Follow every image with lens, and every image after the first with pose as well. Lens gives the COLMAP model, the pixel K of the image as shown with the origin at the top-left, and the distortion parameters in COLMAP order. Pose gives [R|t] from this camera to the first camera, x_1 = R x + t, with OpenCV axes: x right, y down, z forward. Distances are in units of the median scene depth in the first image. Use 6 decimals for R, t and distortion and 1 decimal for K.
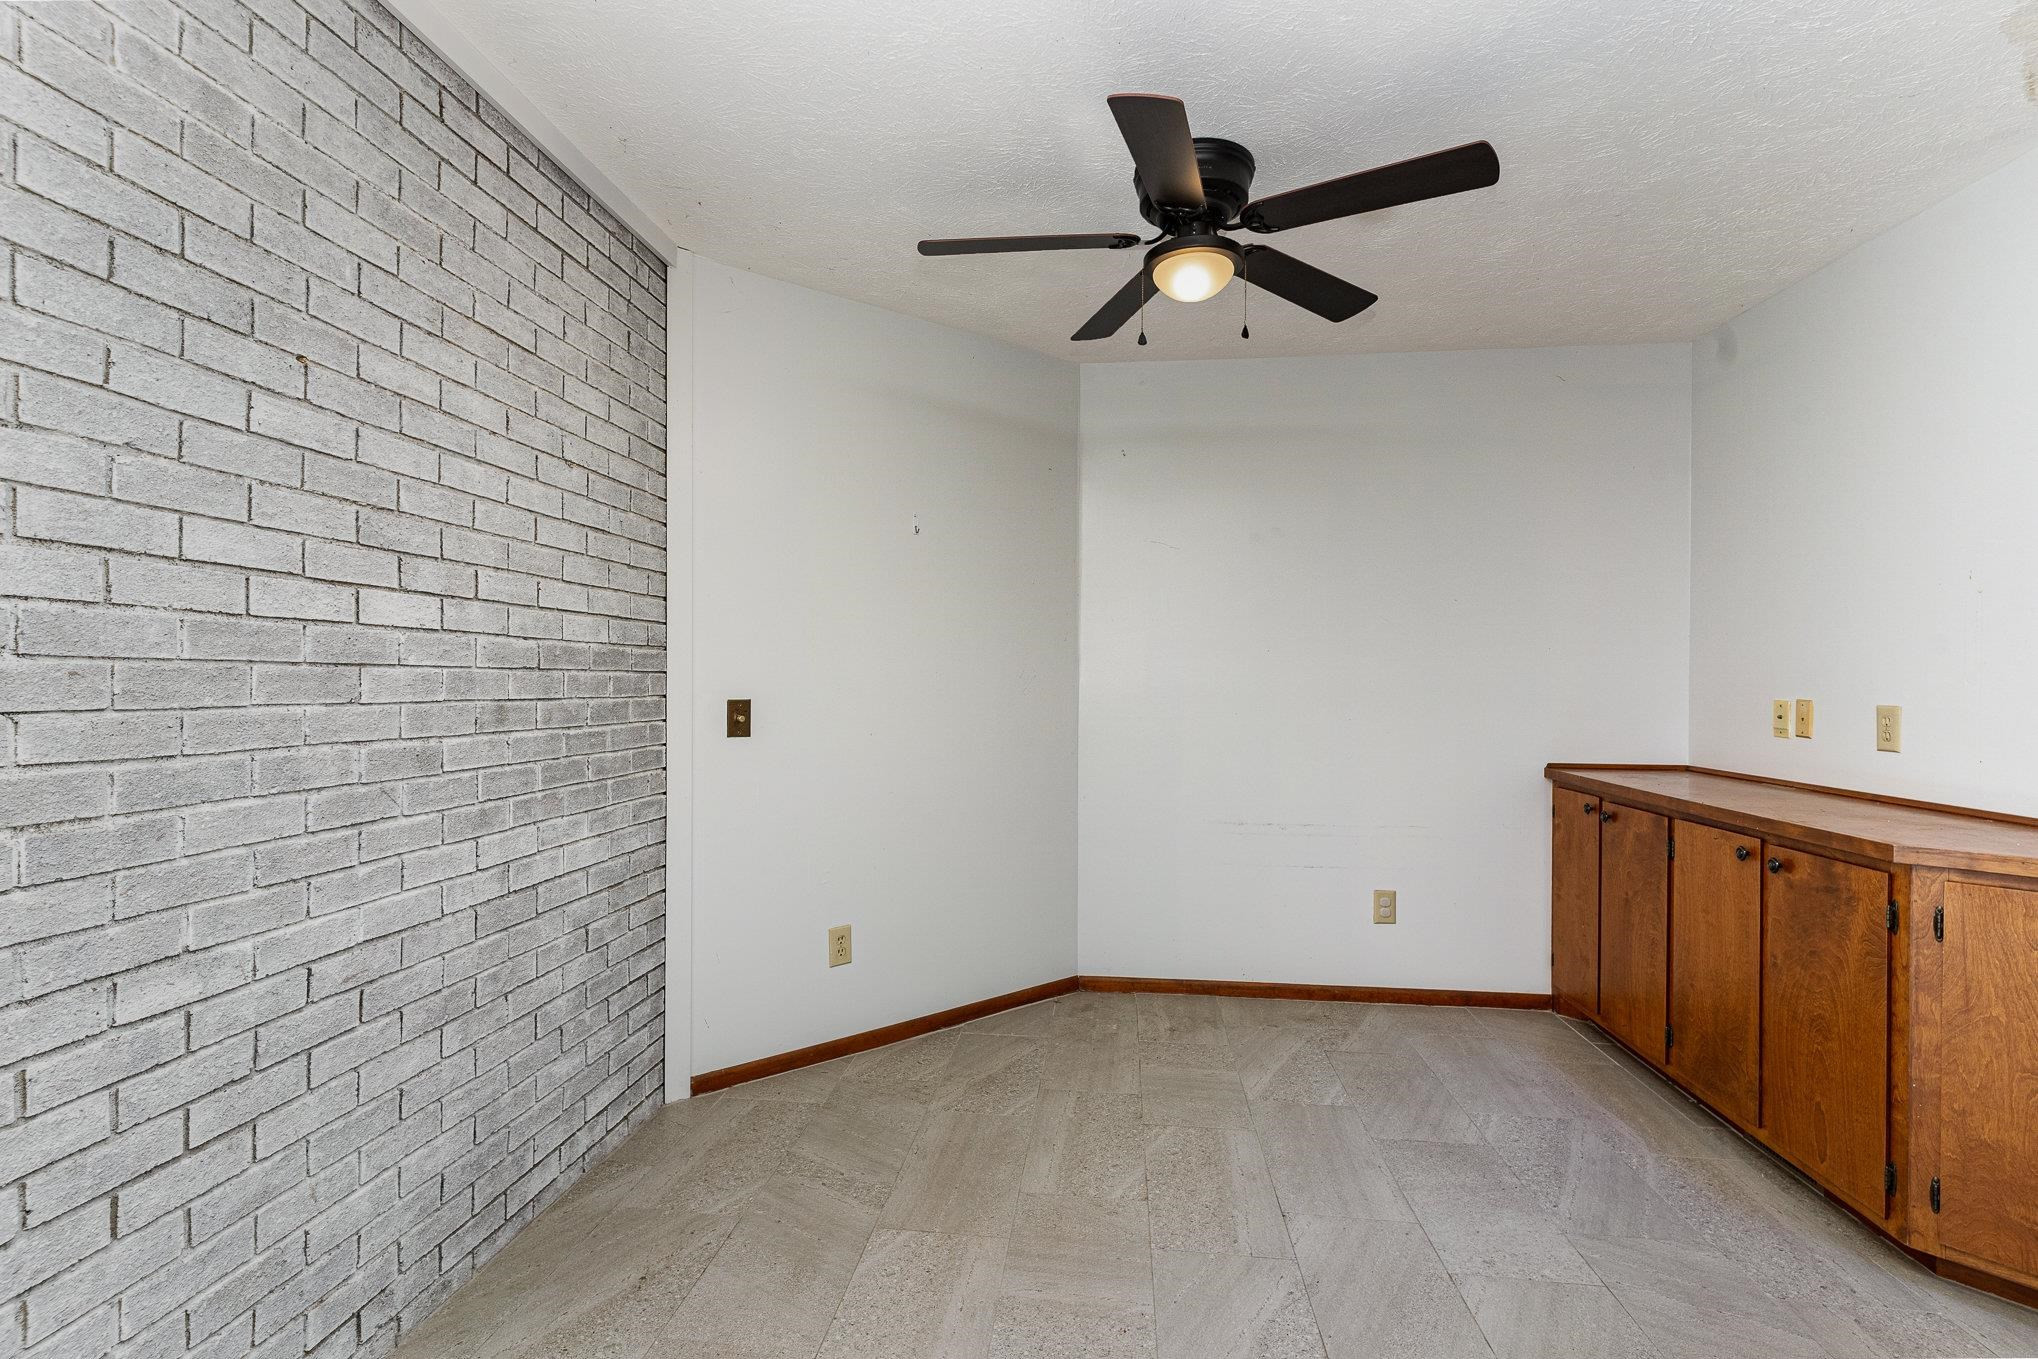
lens RADIAL K [[970.2, 0, 1013.3], [0, 970.2, 682.9], [0, 0, 1]] dist [0.001869, -0.002050]
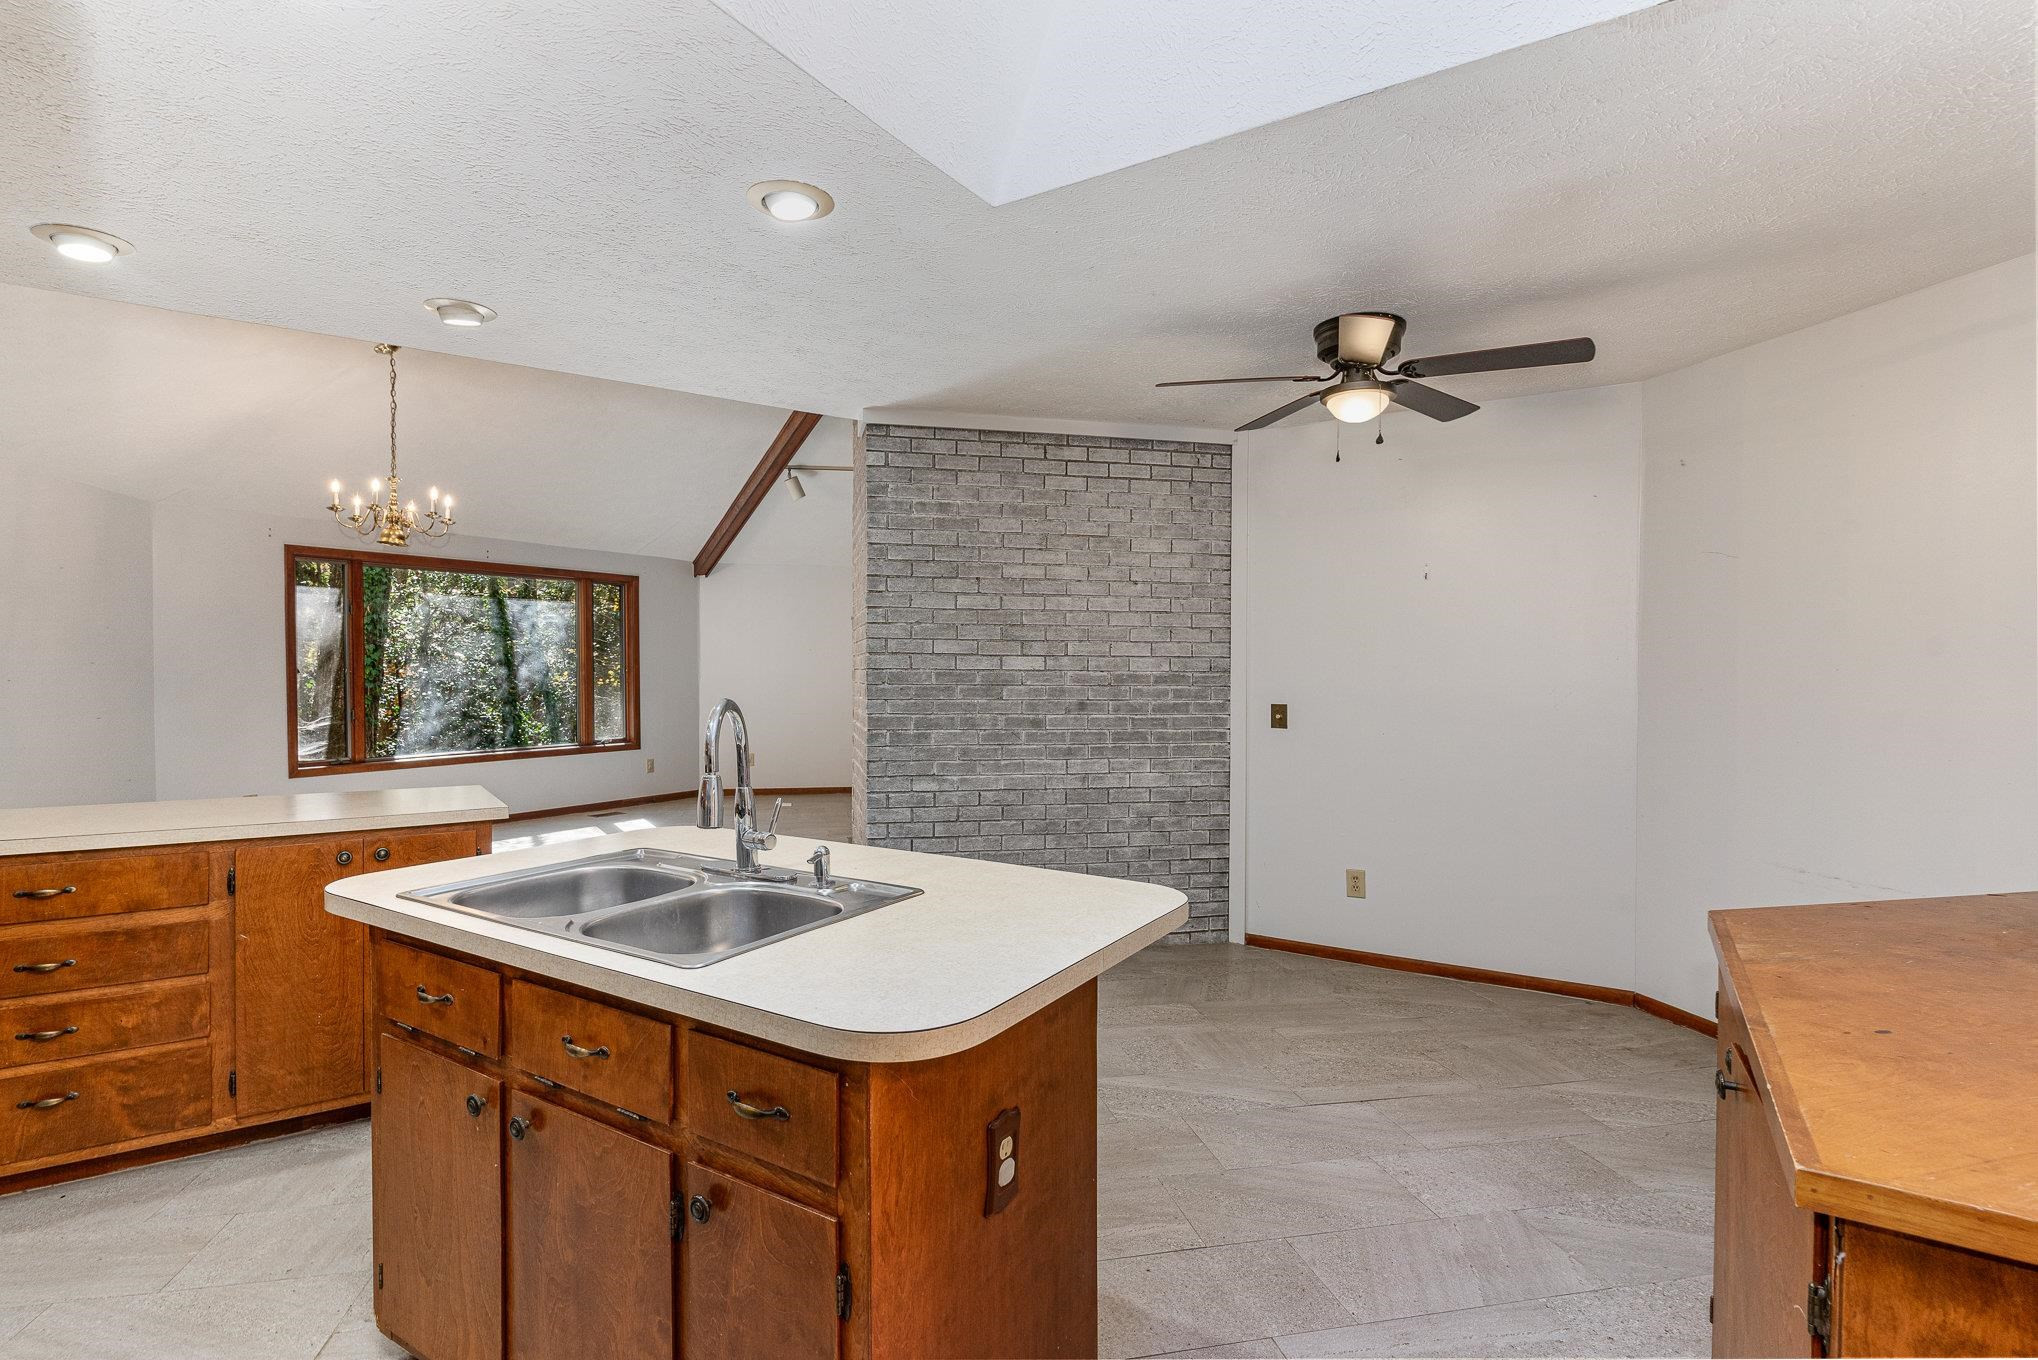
lens RADIAL K [[970.2, 0, 1006.4], [0, 970.2, 676.3], [0, 0, 1]] dist [0.001869, -0.002050]
pose [[0.347773, 0.014559, -0.937466, 1.563787], [-0.009590, 0.999882, 0.011971, -0.064247], [0.937530, 0.004827, 0.347871, 0.068532]]
